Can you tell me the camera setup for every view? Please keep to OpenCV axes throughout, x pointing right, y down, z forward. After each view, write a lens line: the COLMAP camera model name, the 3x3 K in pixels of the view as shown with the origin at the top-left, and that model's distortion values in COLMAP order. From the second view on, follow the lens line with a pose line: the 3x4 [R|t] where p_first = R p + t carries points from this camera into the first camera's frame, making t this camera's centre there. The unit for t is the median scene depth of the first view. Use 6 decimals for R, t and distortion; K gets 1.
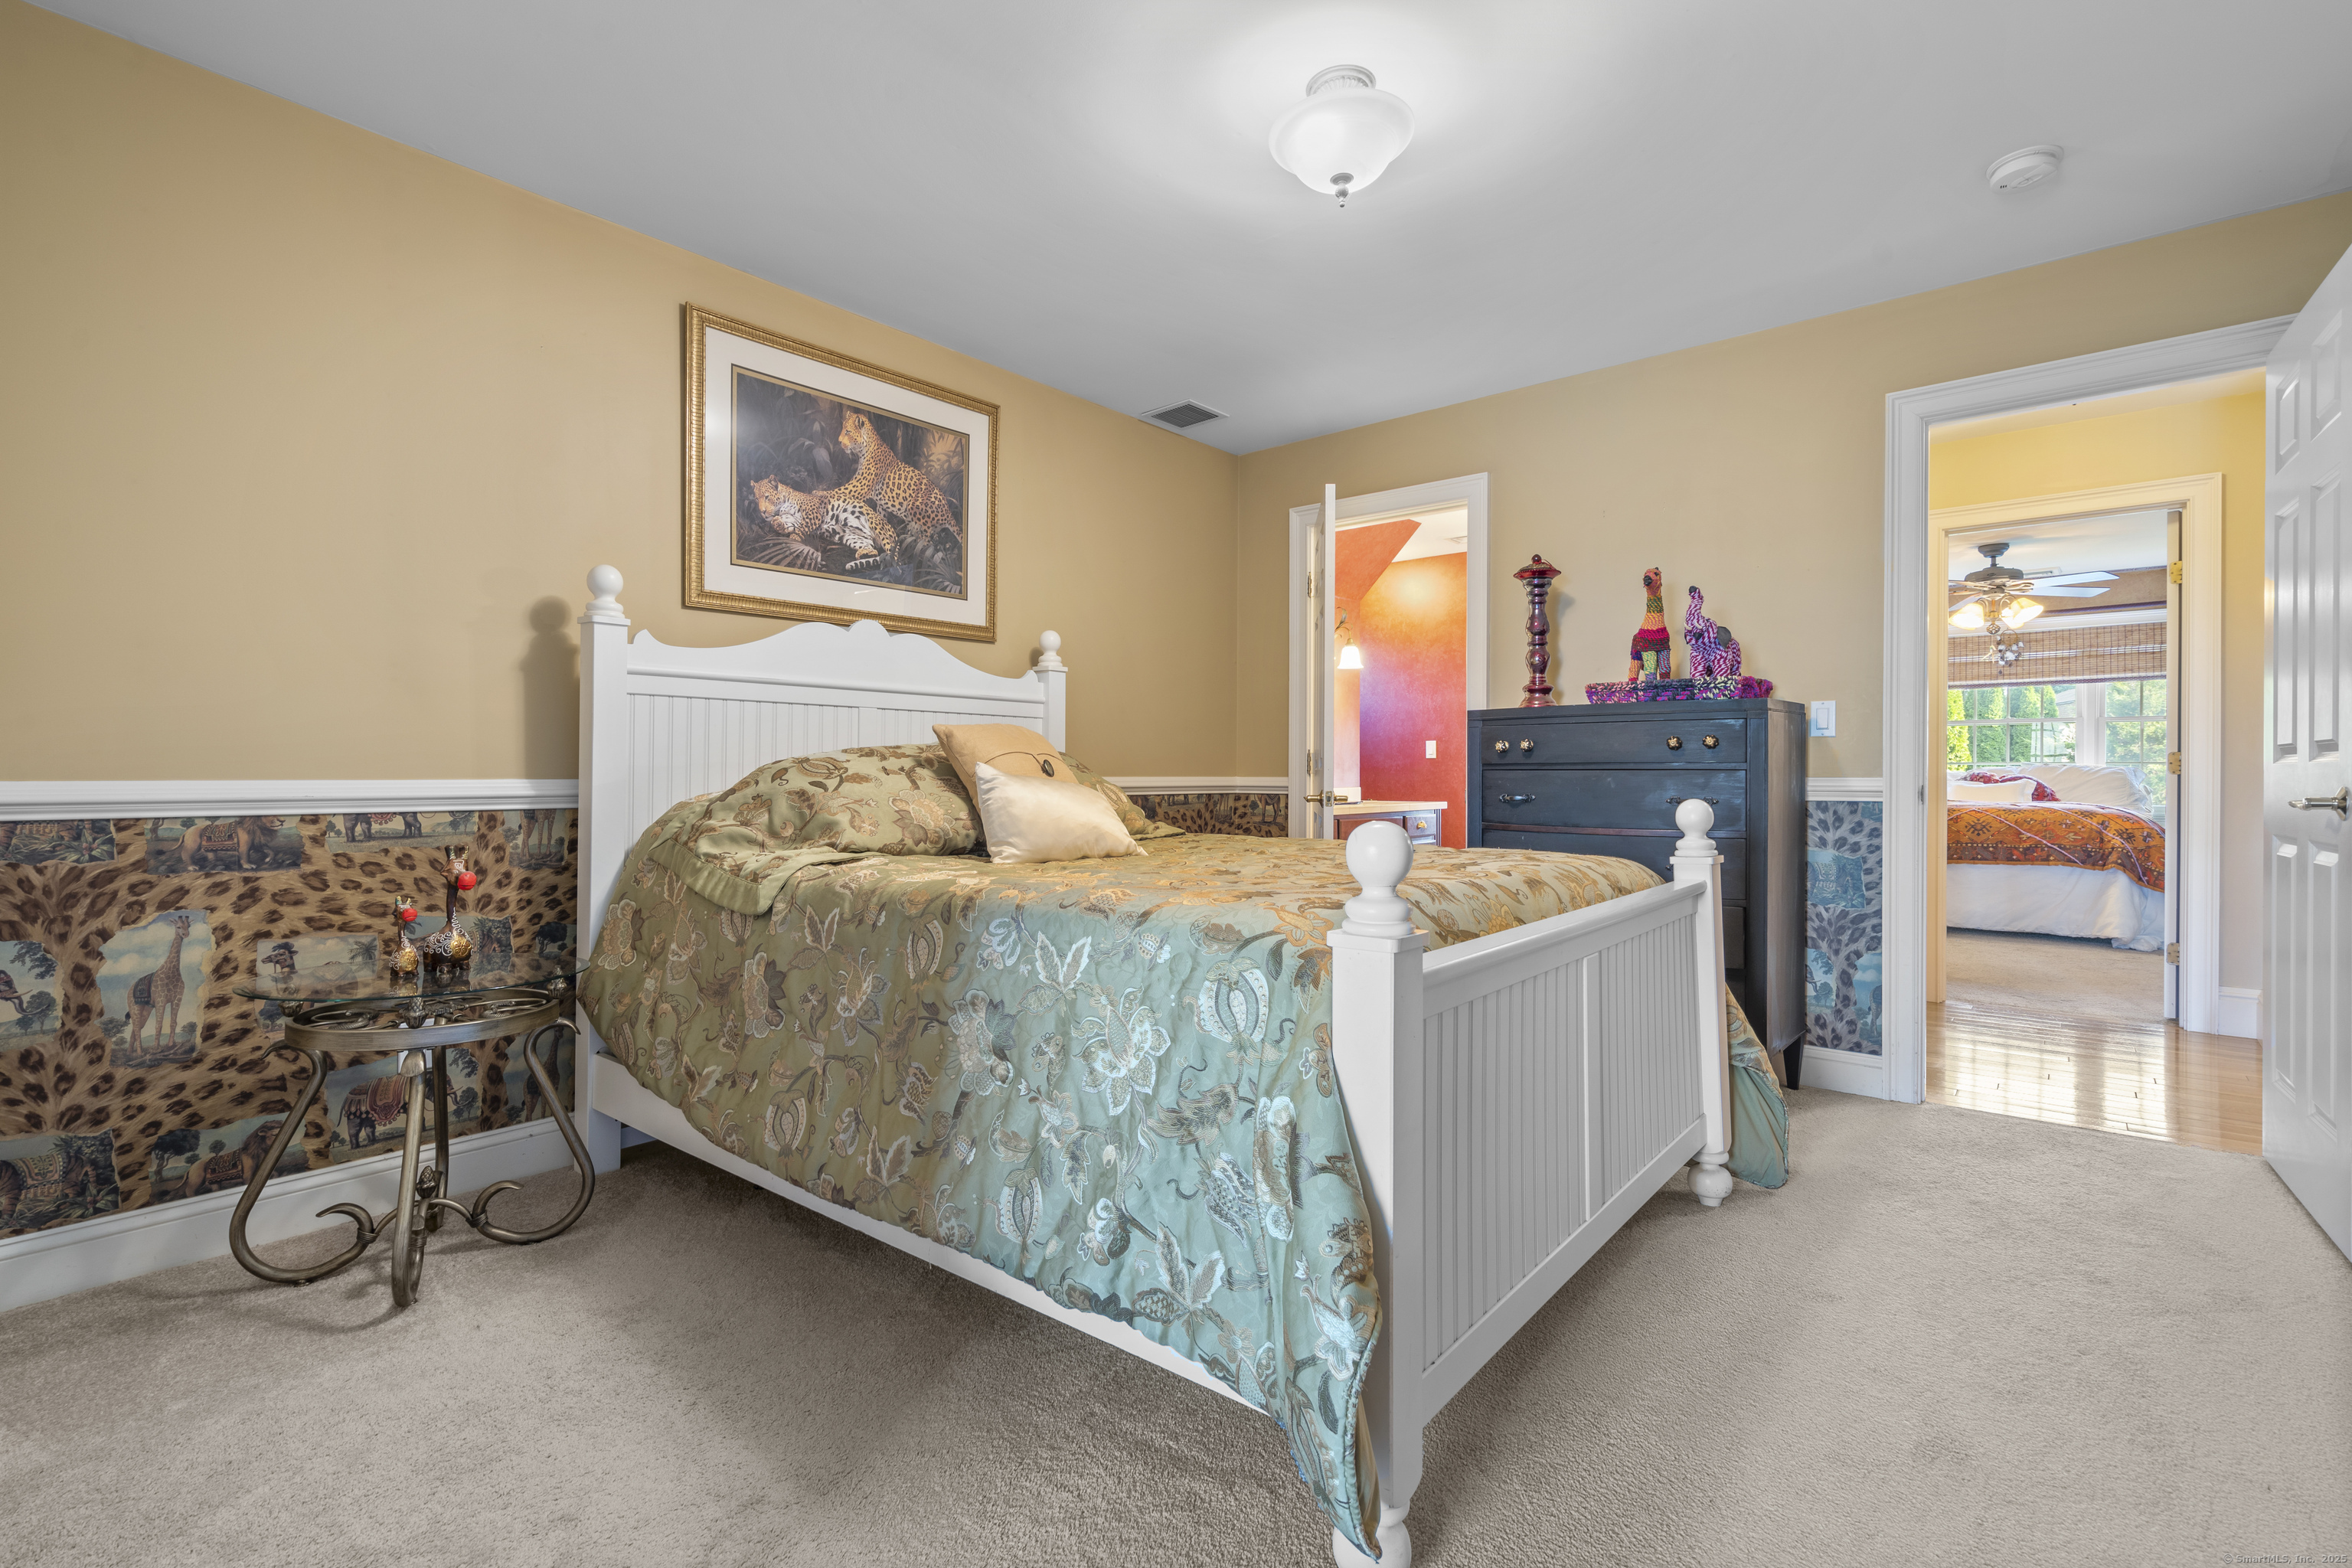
lens RADIAL K [[1075.3, 0, 1173.3], [0, 1075.3, 782.1], [0, 0, 1]] dist [0.002712, -0.001135]
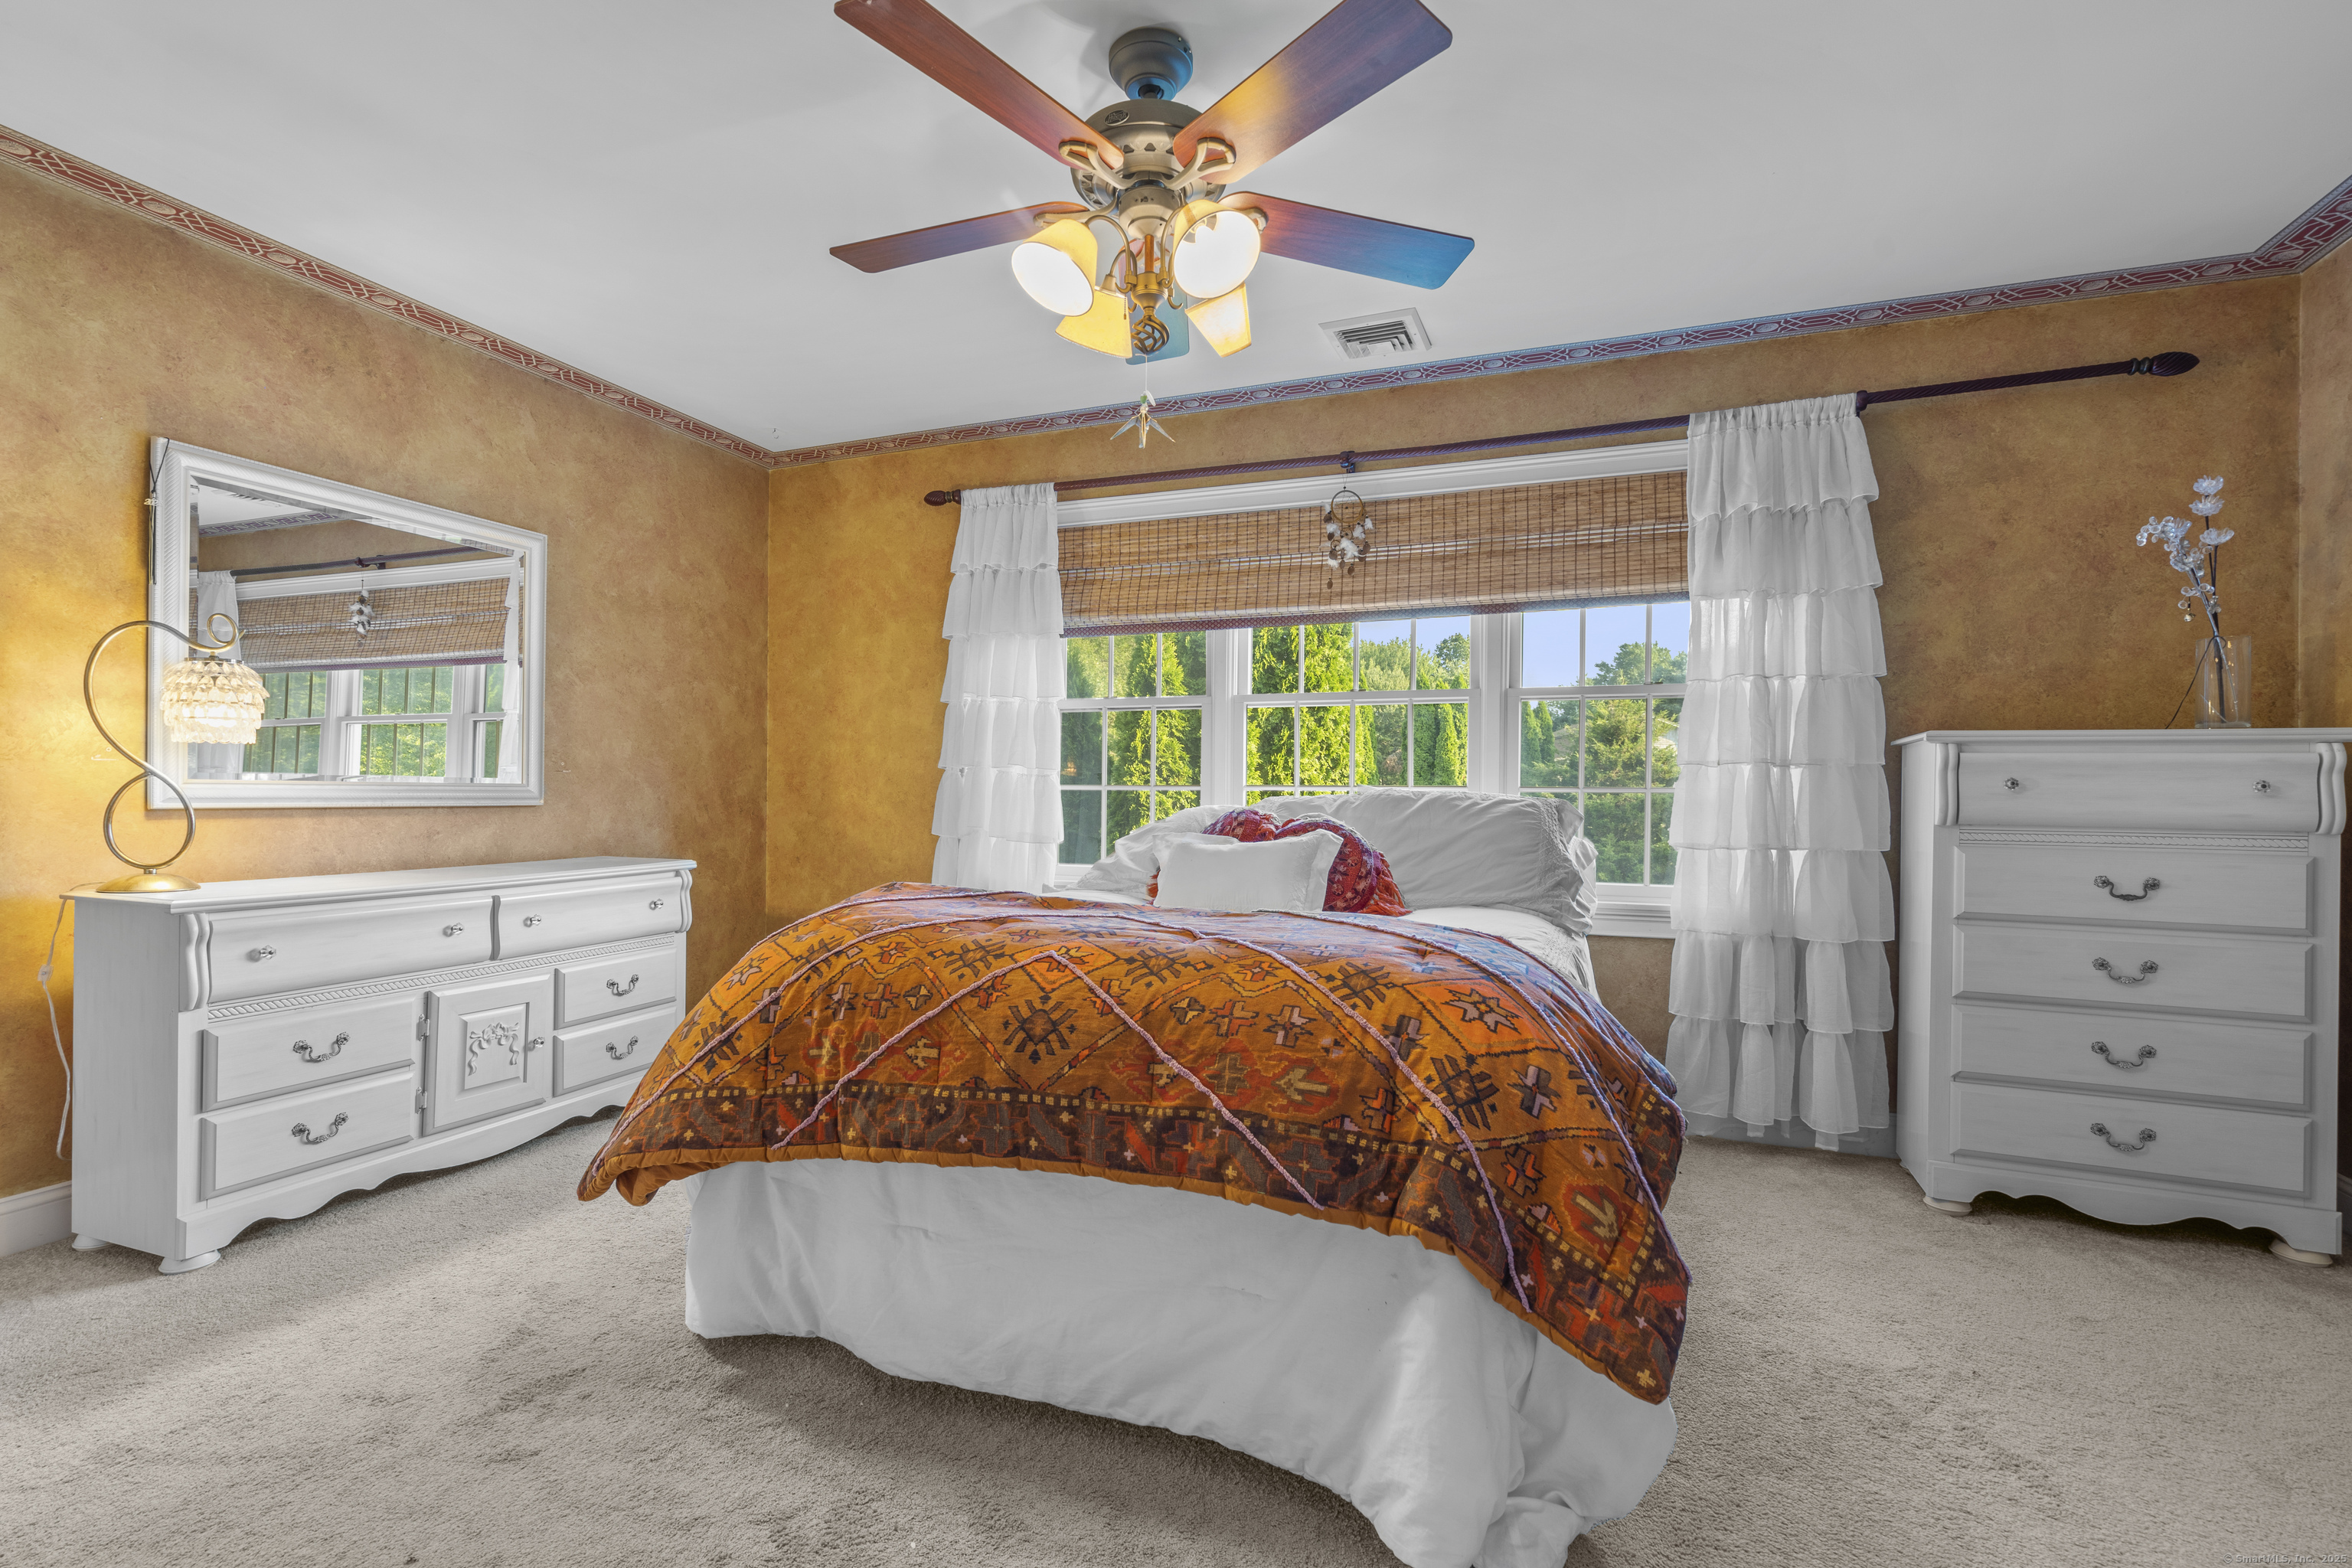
lens RADIAL K [[1075.3, 0, 1175.2], [0, 1075.3, 788.8], [0, 0, 1]] dist [0.002712, -0.001135]
pose [[0.946545, 0.010290, 0.322409, 0.727331], [-0.006179, 0.999886, -0.013771, -0.014454], [-0.322514, 0.011042, 0.946500, 0.772589]]
